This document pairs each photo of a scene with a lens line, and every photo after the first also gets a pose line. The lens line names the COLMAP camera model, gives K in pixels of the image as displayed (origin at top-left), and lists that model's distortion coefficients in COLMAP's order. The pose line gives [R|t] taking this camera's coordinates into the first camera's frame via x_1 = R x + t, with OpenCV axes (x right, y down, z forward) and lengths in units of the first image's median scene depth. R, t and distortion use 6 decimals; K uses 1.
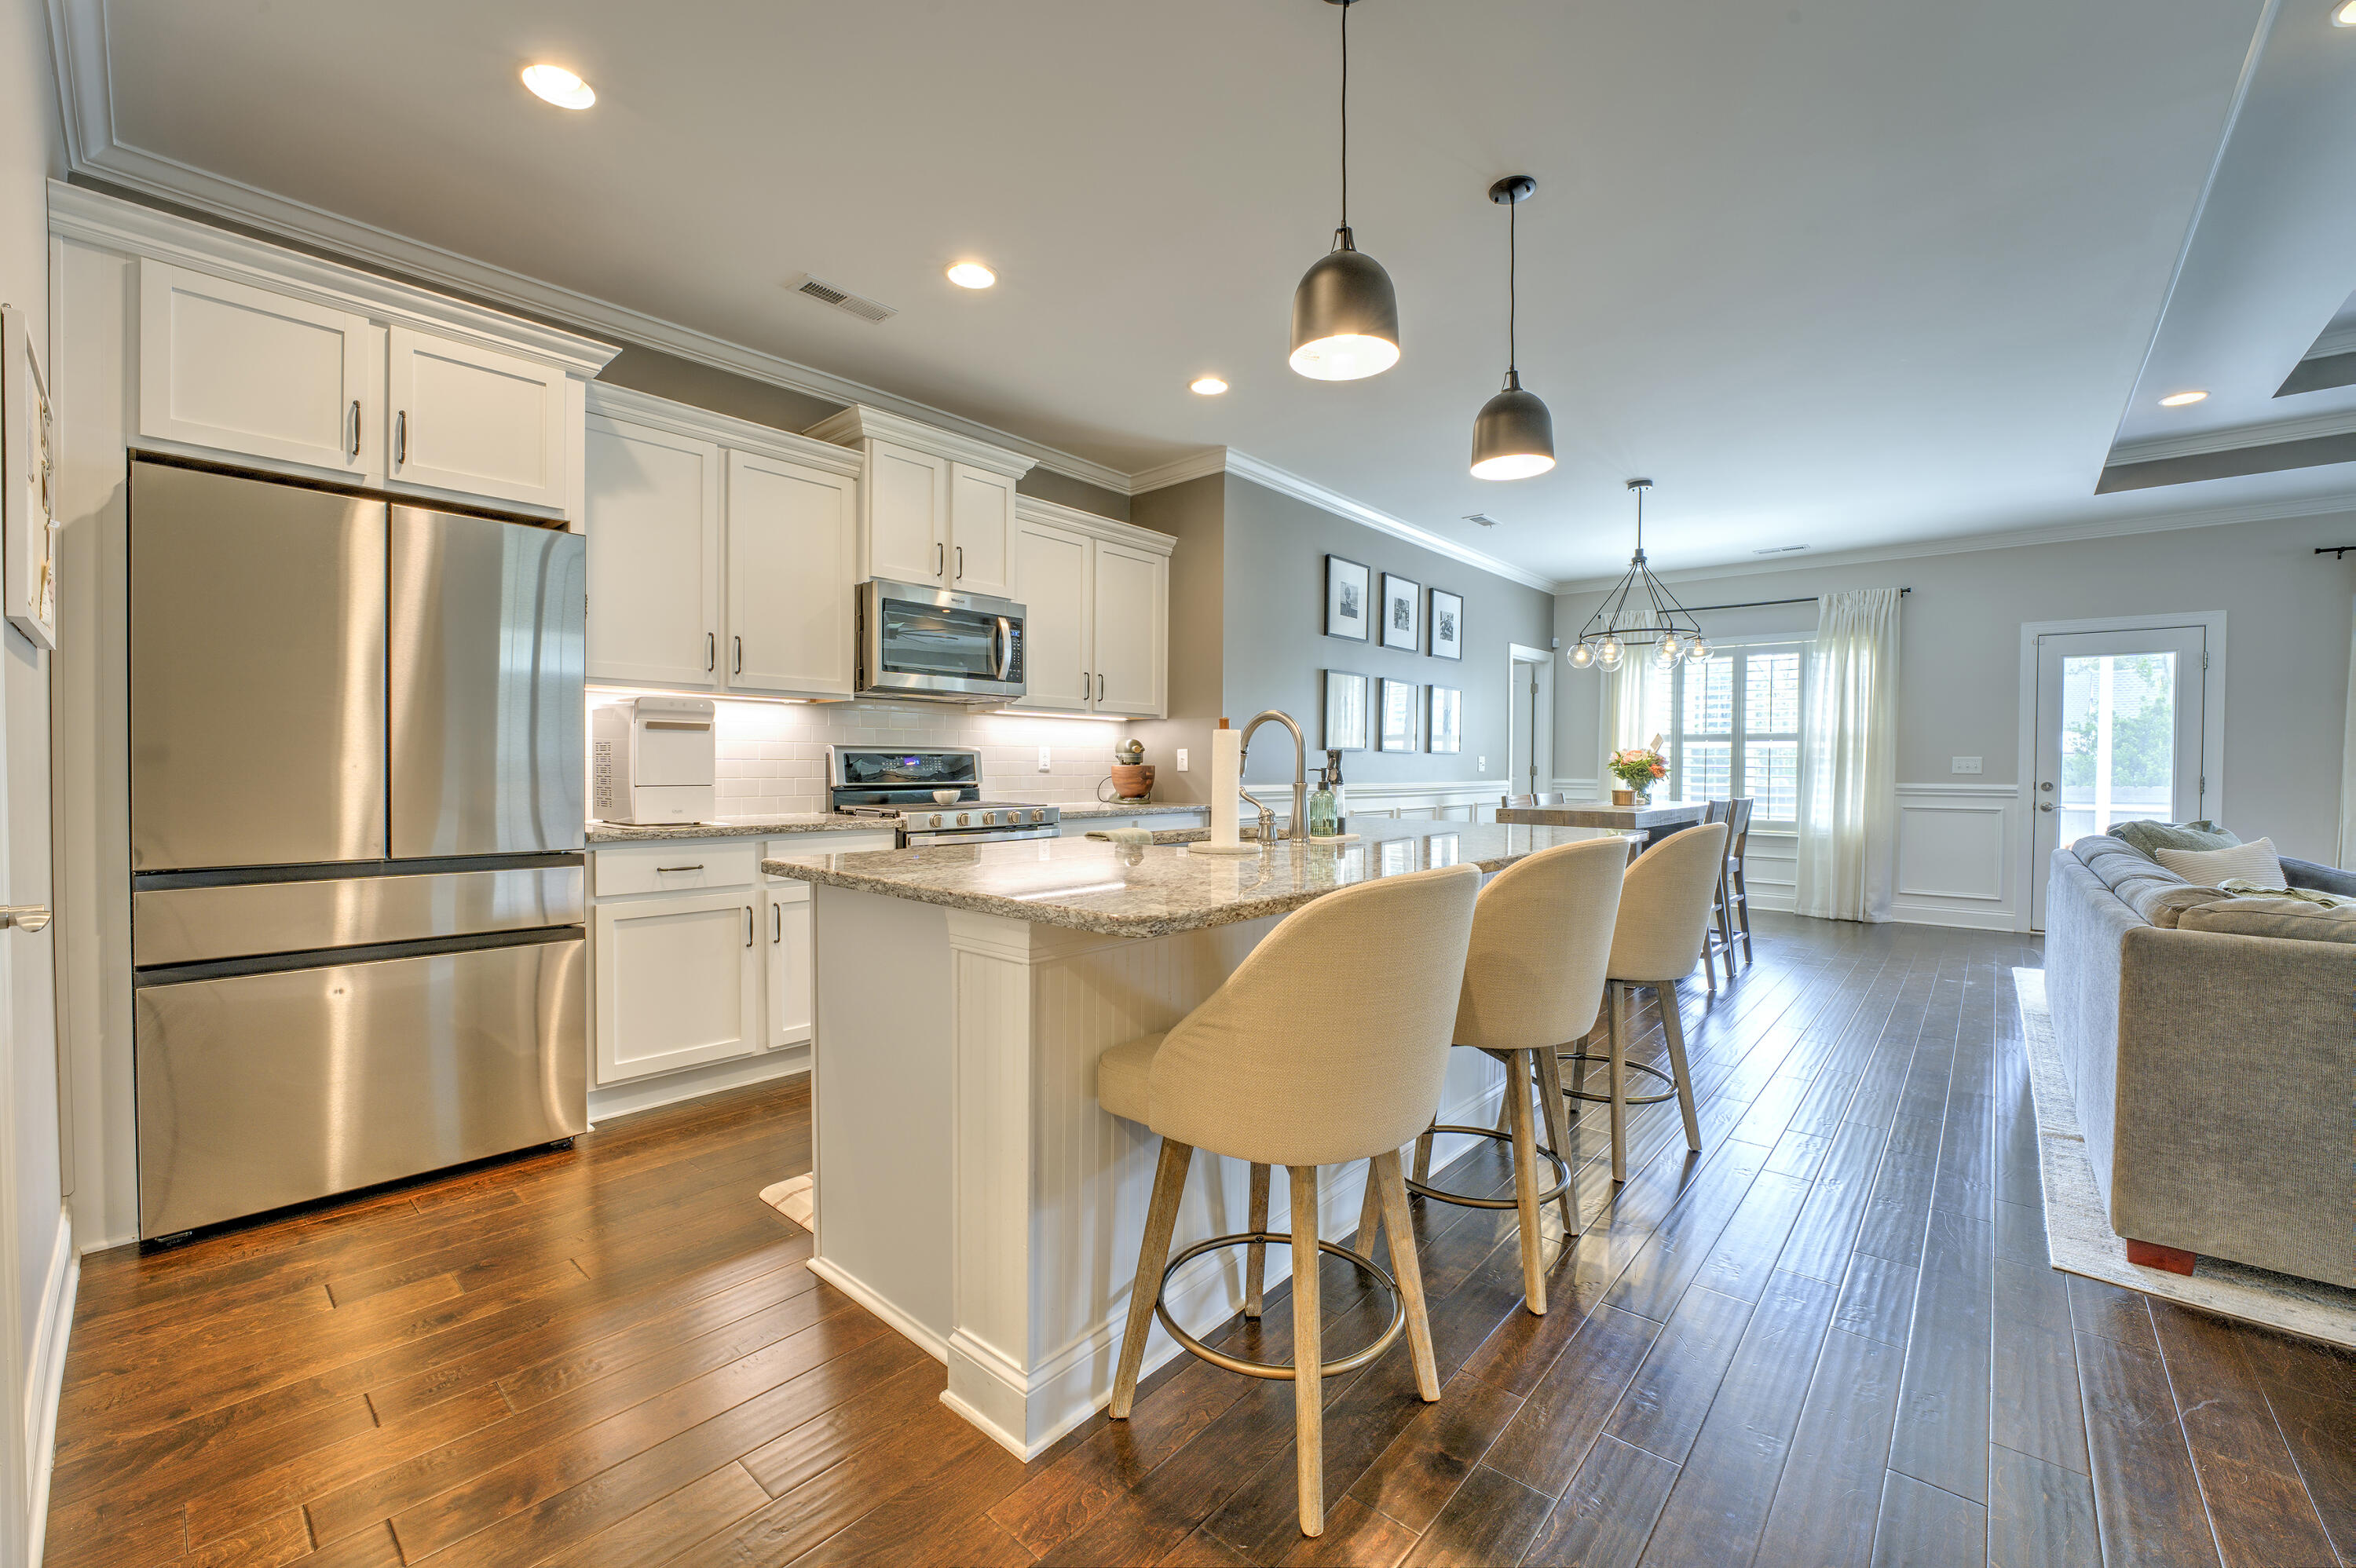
lens RADIAL K [[949.1, 0, 1175.6], [0, 949.1, 781.4], [0, 0, 1]] dist [-0.028742, 0.002977]
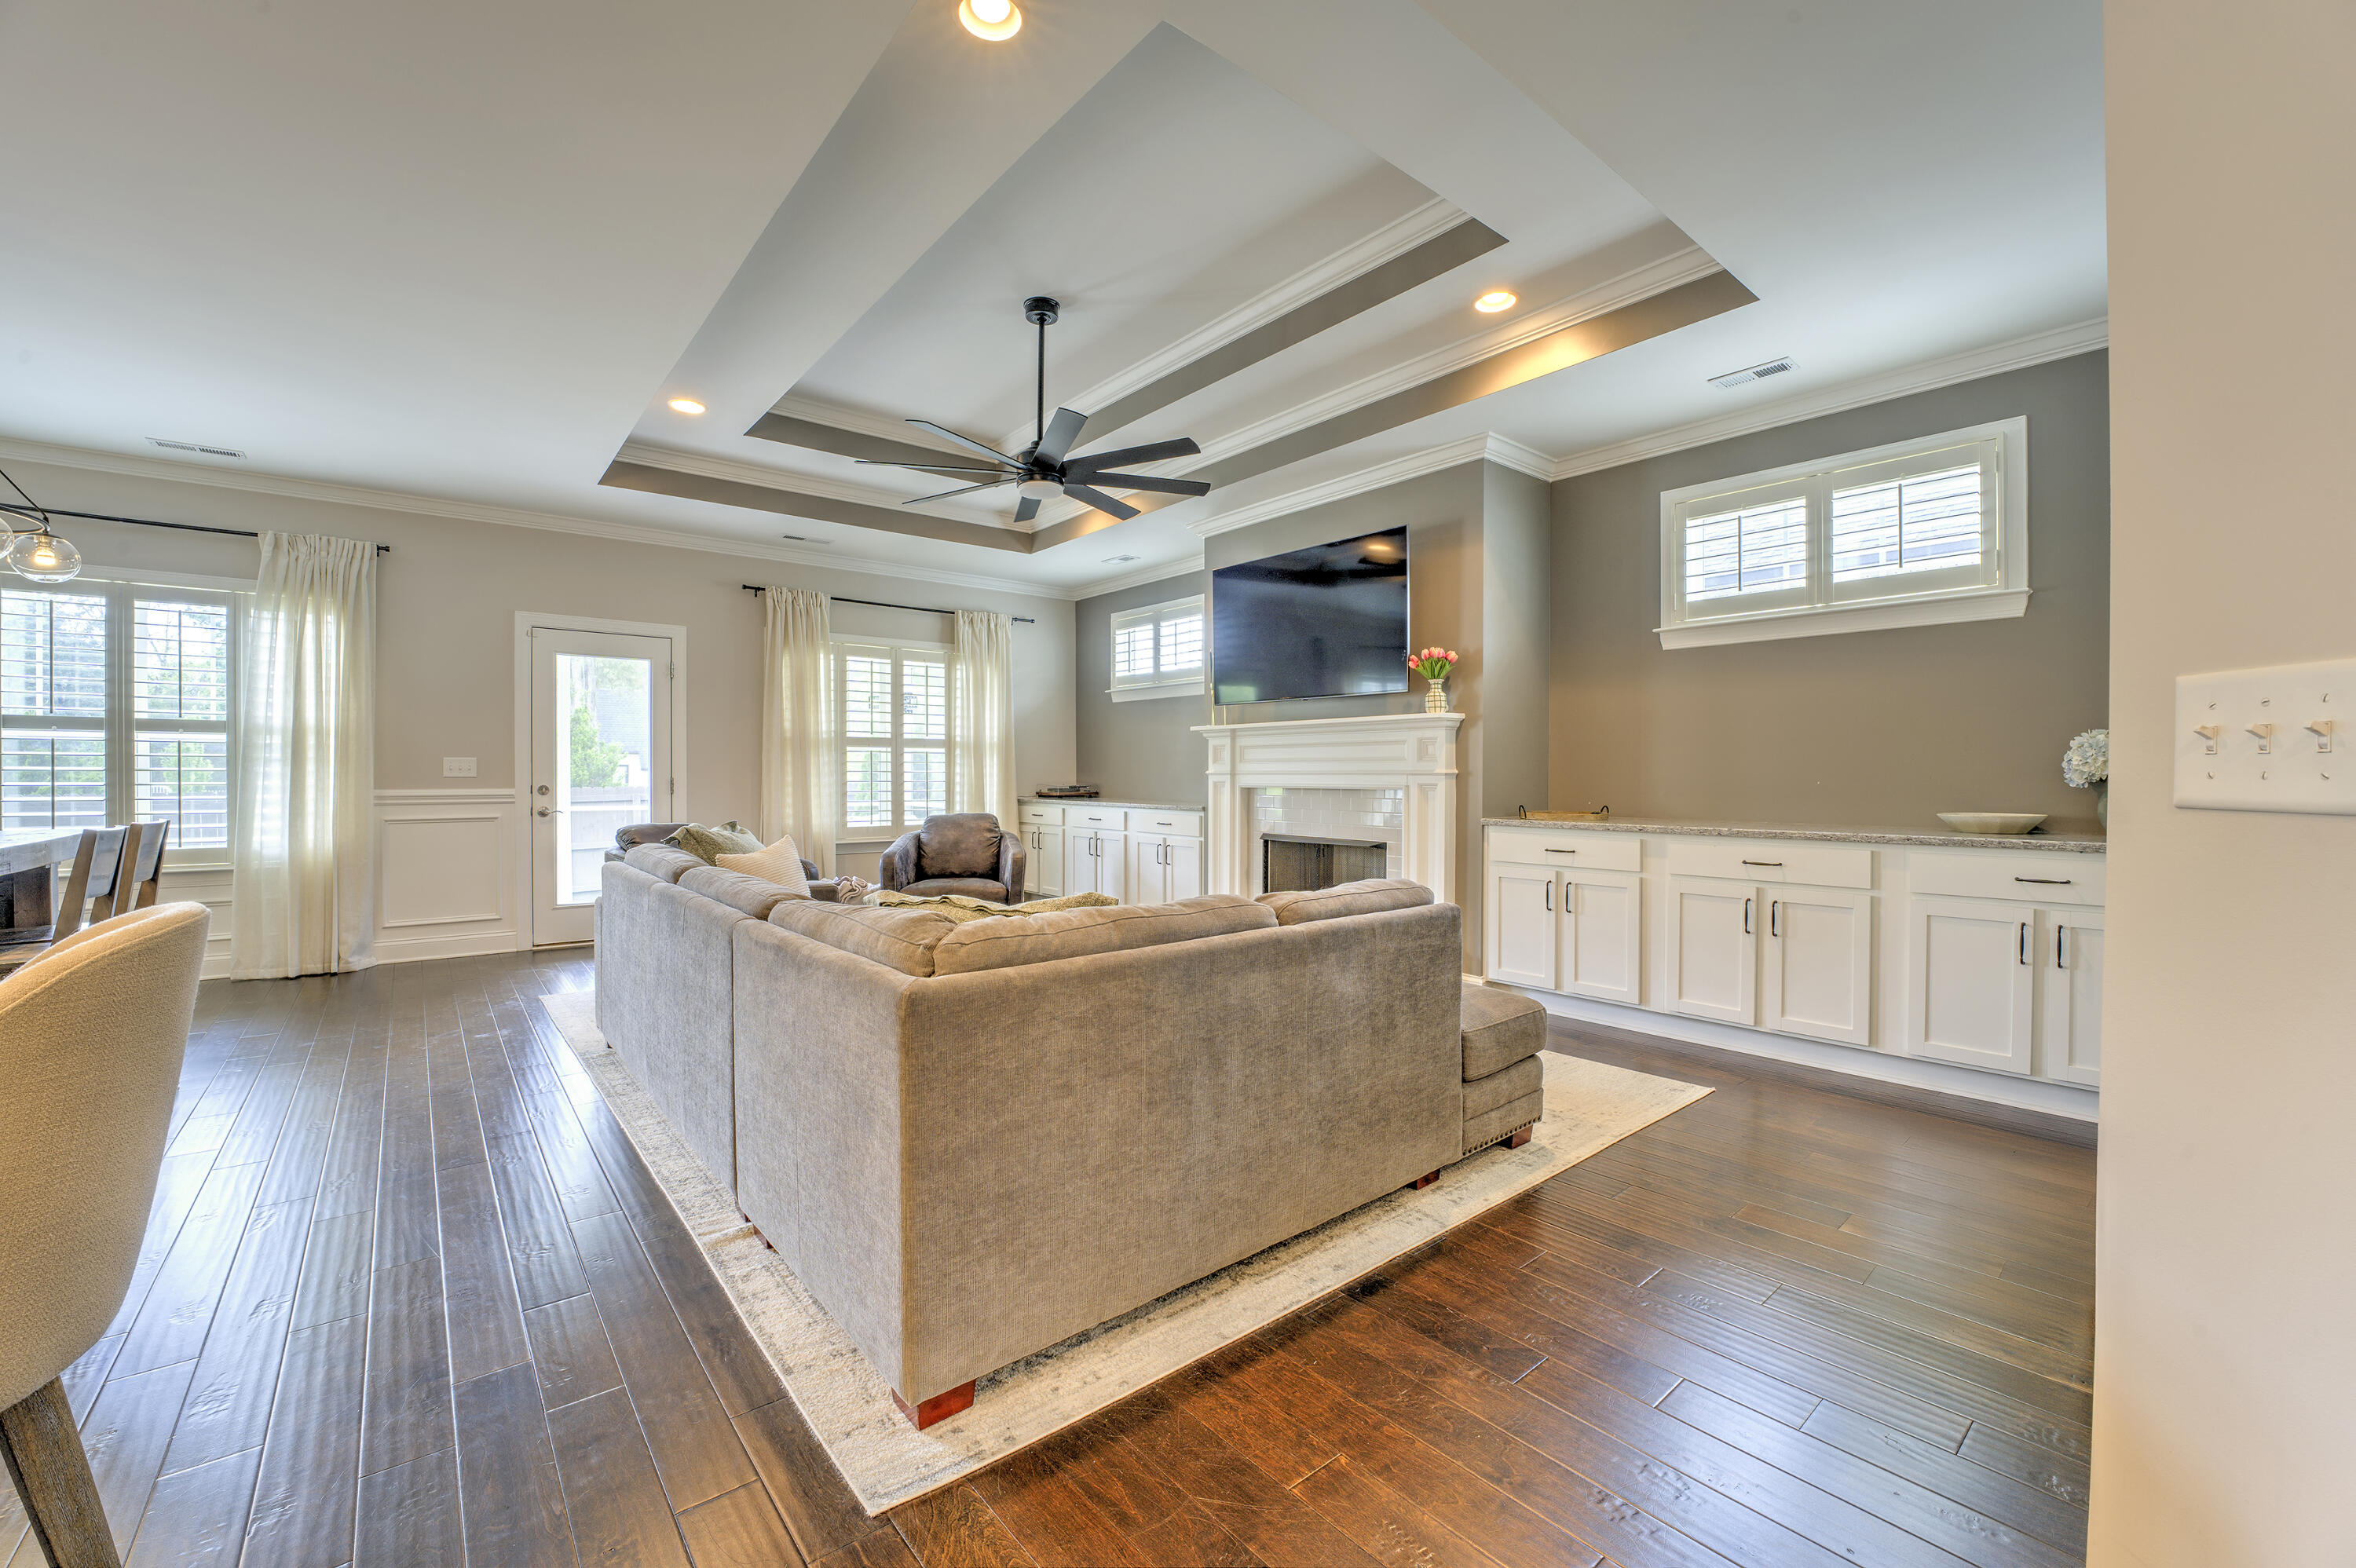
lens RADIAL K [[949.1, 0, 1175.6], [0, 949.1, 781.4], [0, 0, 1]] dist [-0.028742, 0.002977]
pose [[0.160017, -0.012026, 0.987041, 0.109254], [0.015864, 0.999828, 0.009610, -0.002094], [-0.986987, 0.014121, 0.160181, 0.219019]]
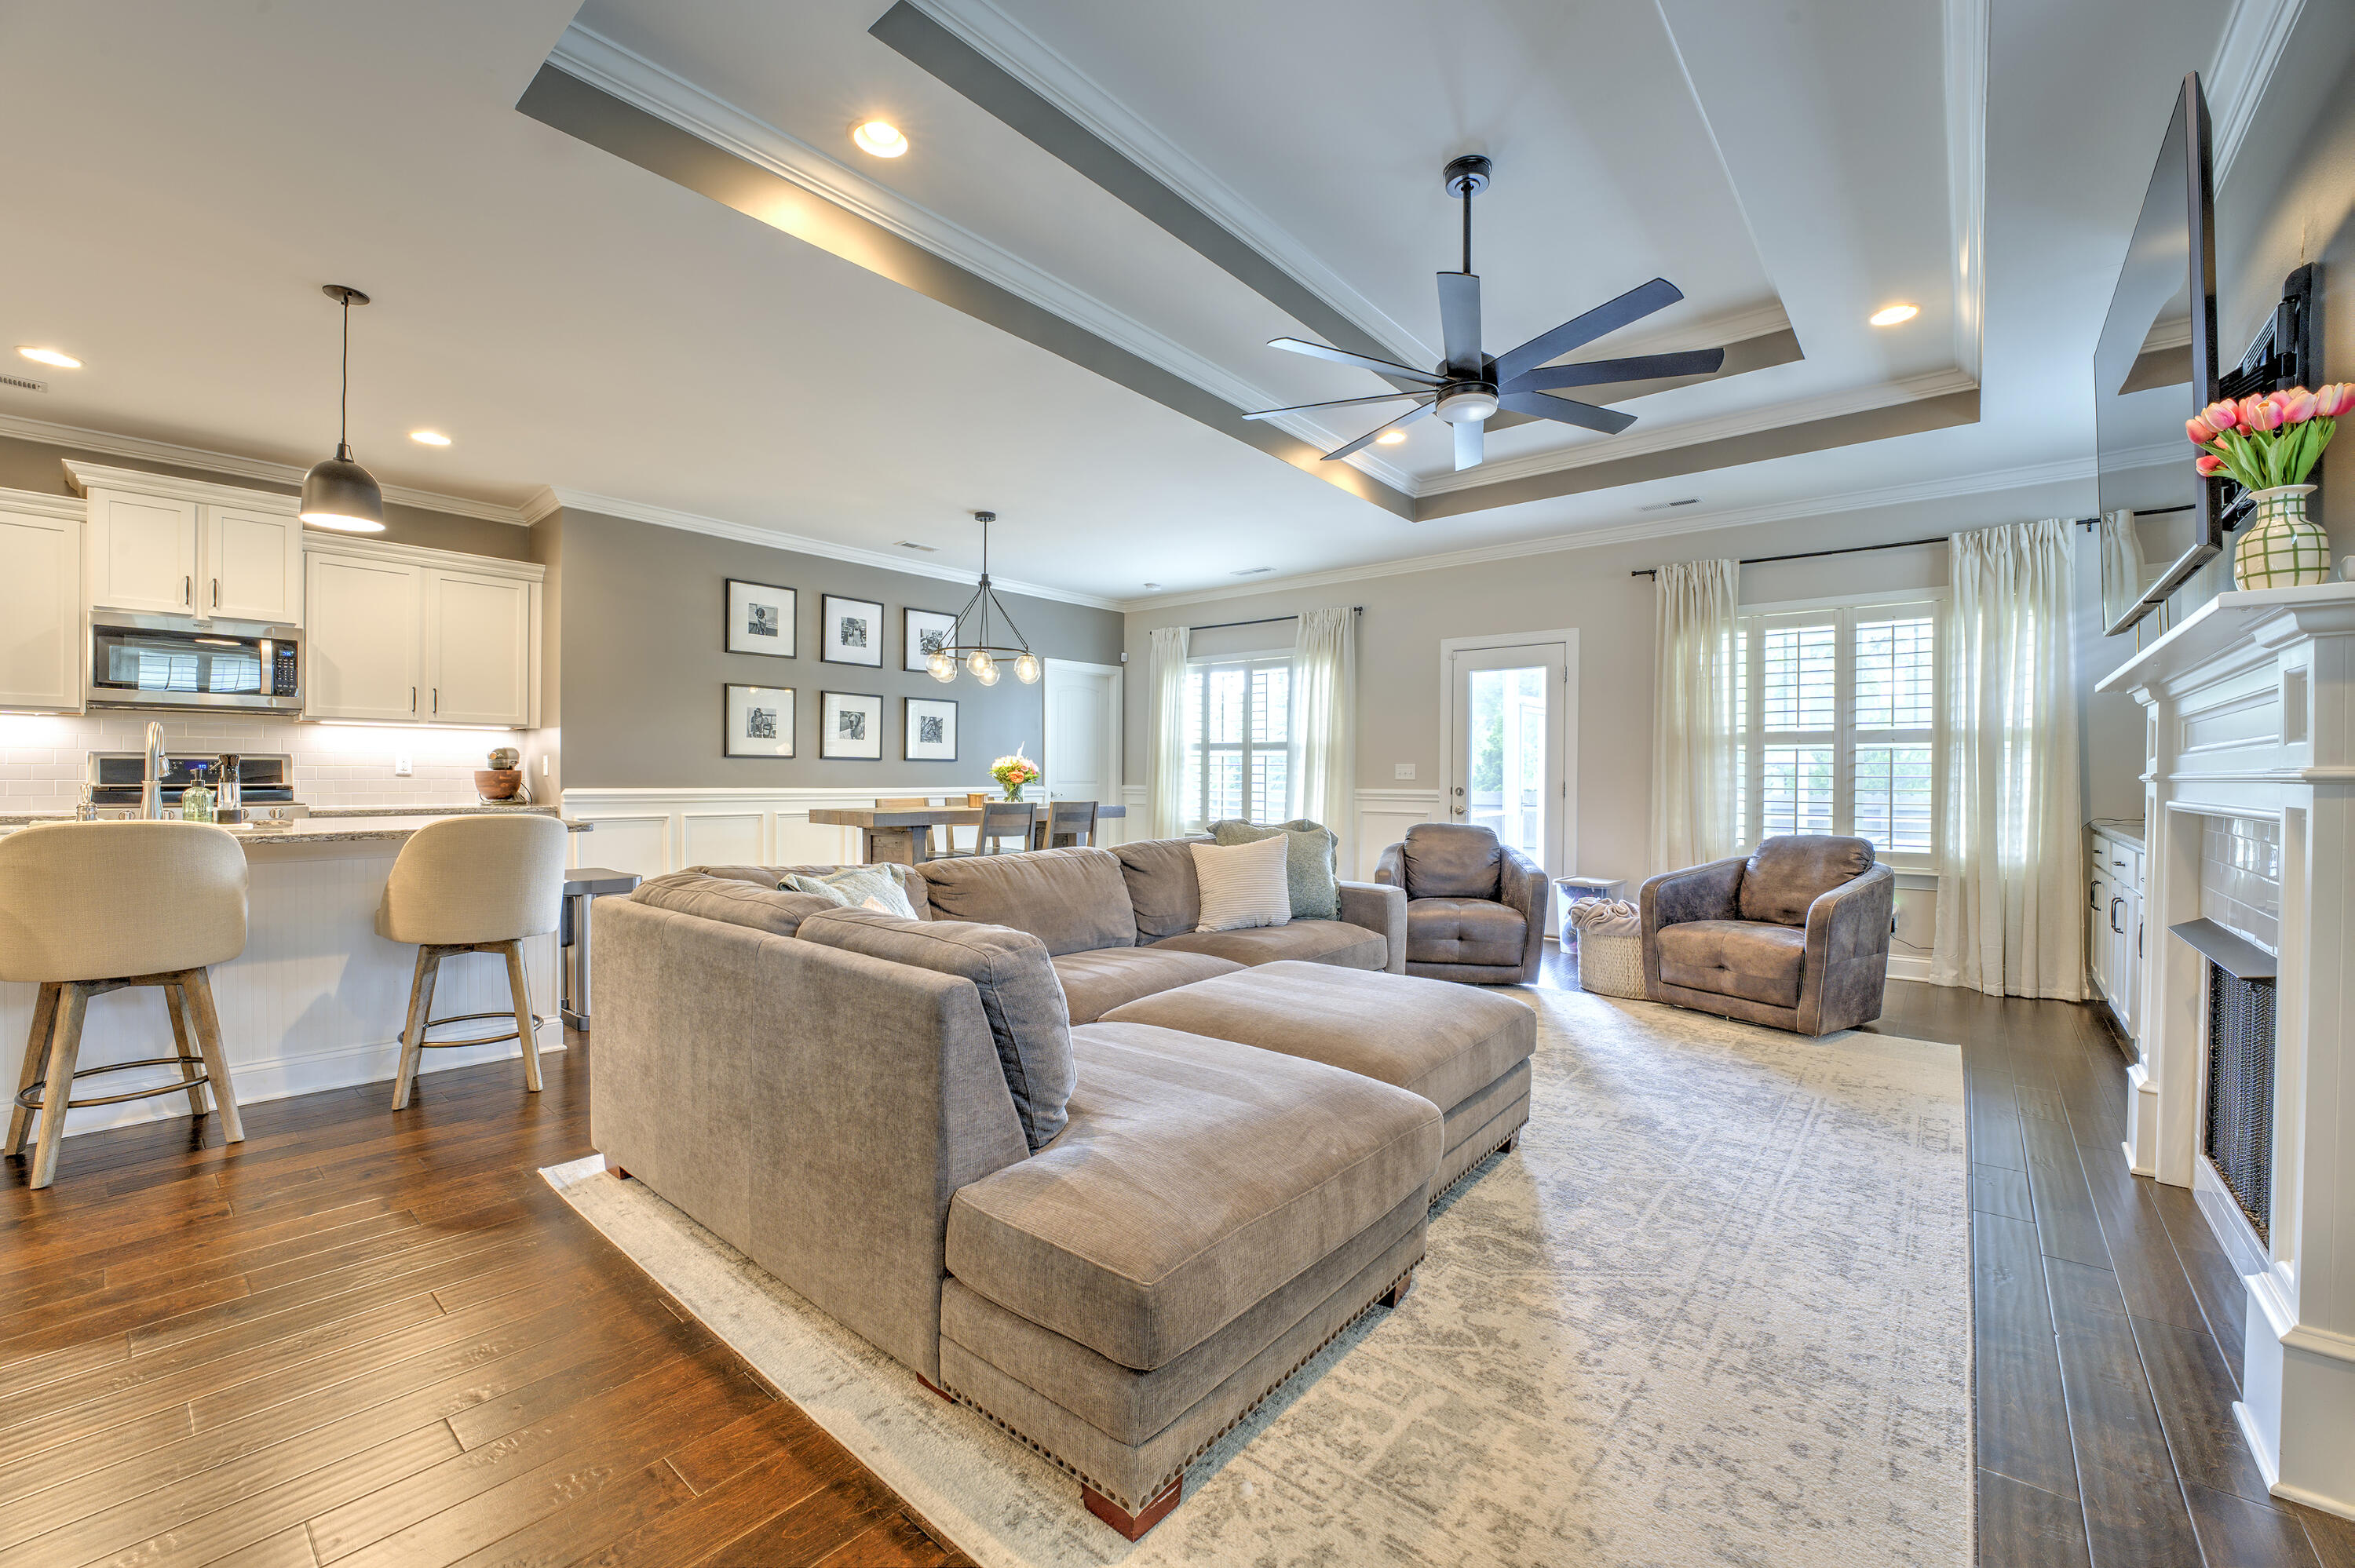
lens RADIAL K [[948.6, 0, 1175.2], [0, 948.6, 781.4], [0, 0, 1]] dist [-0.028742, 0.002977]
pose [[0.999805, 0.001416, 0.019713, 0.587923], [-0.001195, 0.999936, -0.011210, 0.006427], [-0.019728, 0.011184, 0.999743, -0.090360]]
